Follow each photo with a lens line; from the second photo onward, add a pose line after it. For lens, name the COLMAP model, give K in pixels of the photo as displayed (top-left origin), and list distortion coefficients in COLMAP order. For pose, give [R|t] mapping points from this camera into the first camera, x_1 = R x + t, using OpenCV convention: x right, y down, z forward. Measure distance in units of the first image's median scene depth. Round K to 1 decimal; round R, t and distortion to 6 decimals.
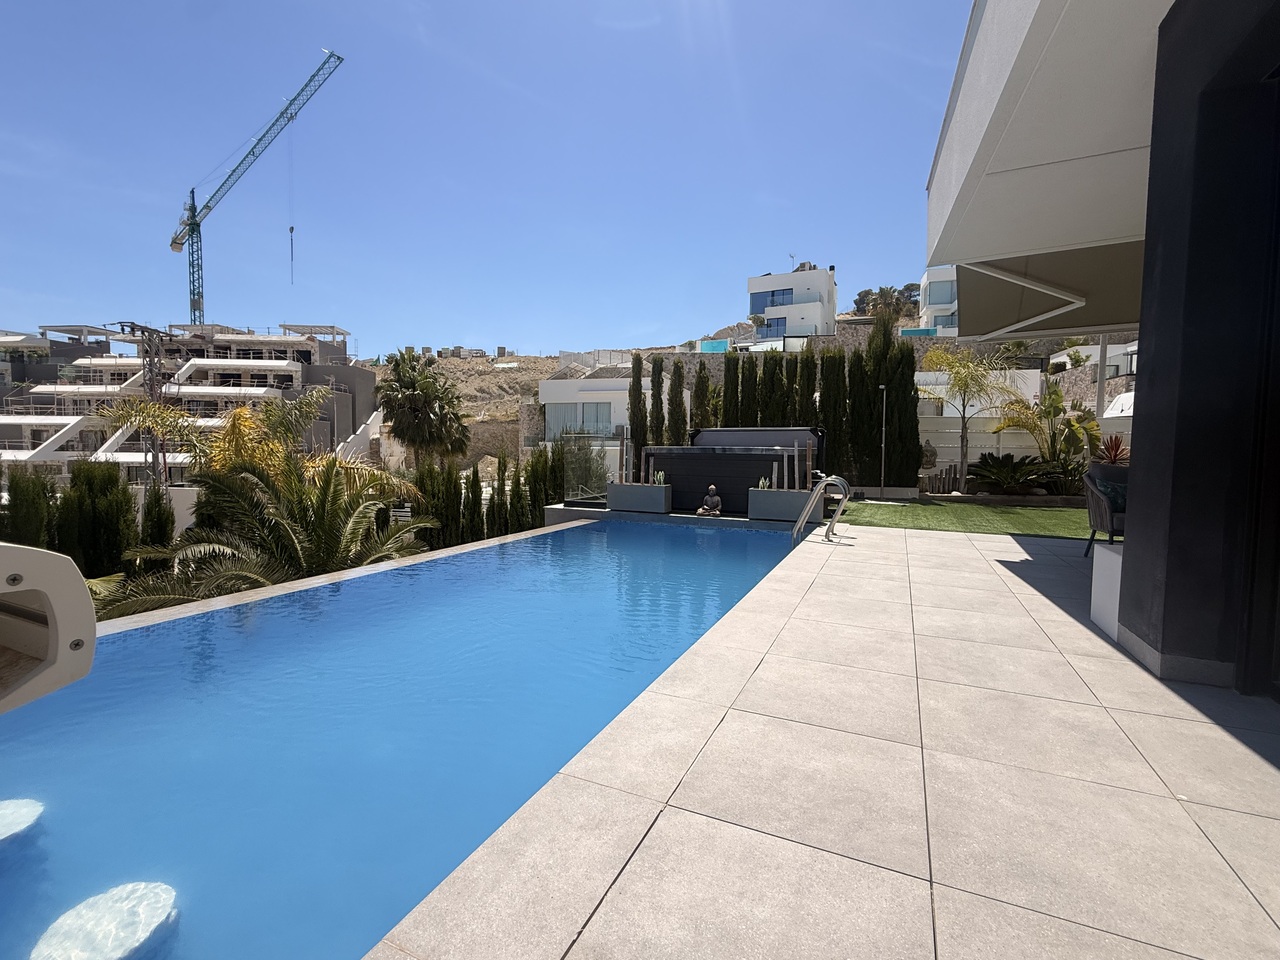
lens RADIAL K [[571.3, 0, 635.2], [0, 571.3, 476.5], [0, 0, 1]] dist [0.007378, -0.000979]
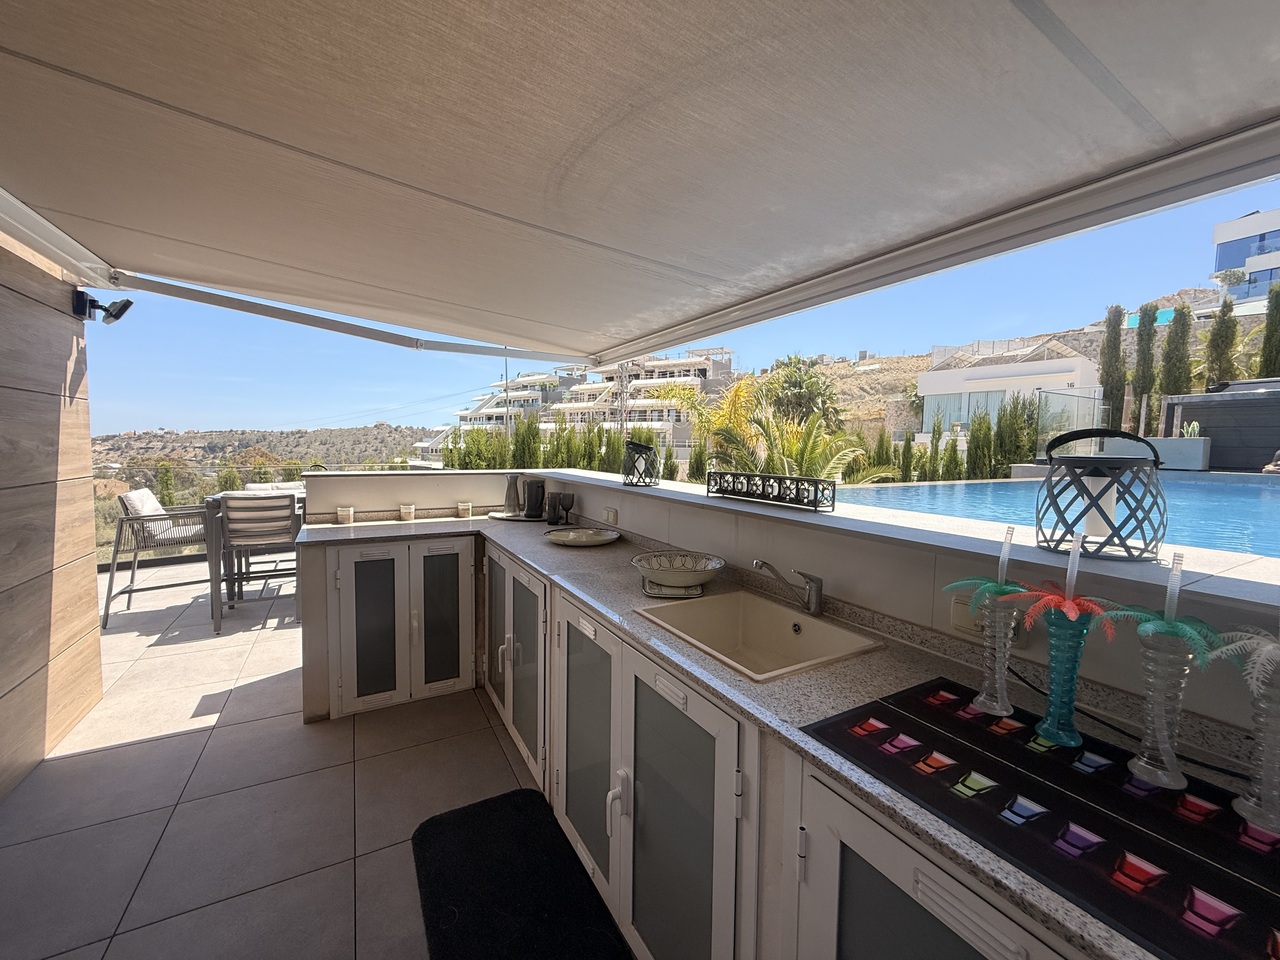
lens RADIAL K [[511.8, 0, 641.8], [0, 511.8, 479.2], [0, 0, 1]] dist [0.002699, 0.000148]
pose [[0.821242, 0.037868, -0.569322, -0.030280], [-0.035260, 0.999256, 0.015603, 0.014692], [0.569490, 0.007260, 0.821966, -0.014538]]
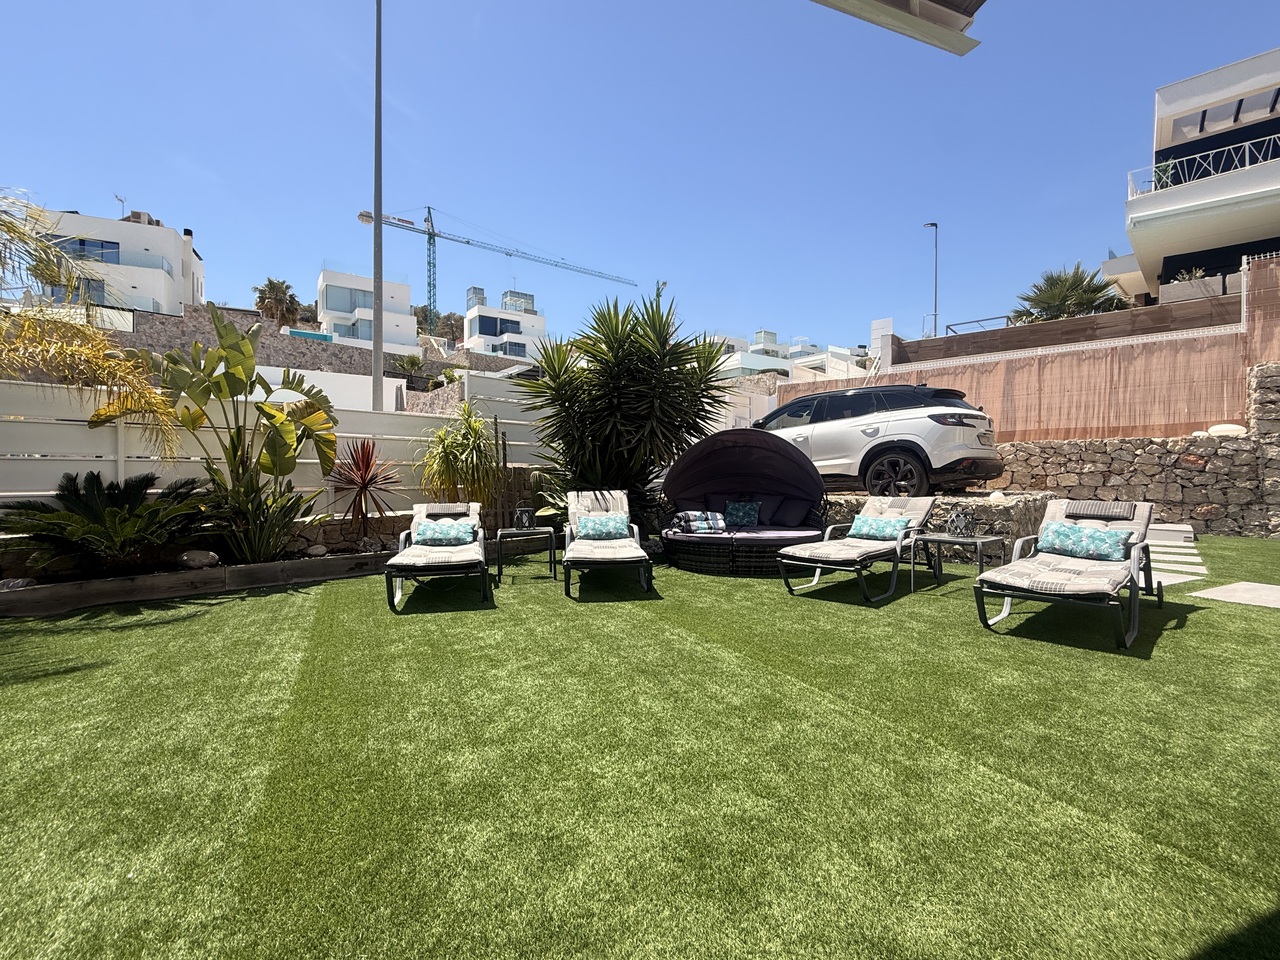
lens RADIAL K [[571.3, 0, 639.5], [0, 571.3, 476.2], [0, 0, 1]] dist [0.007378, -0.000979]
pose [[0.611734, -0.020374, 0.790801, 0.123512], [0.050395, 0.998641, -0.013254, -0.003194], [-0.789457, 0.047961, 0.611930, 0.098483]]
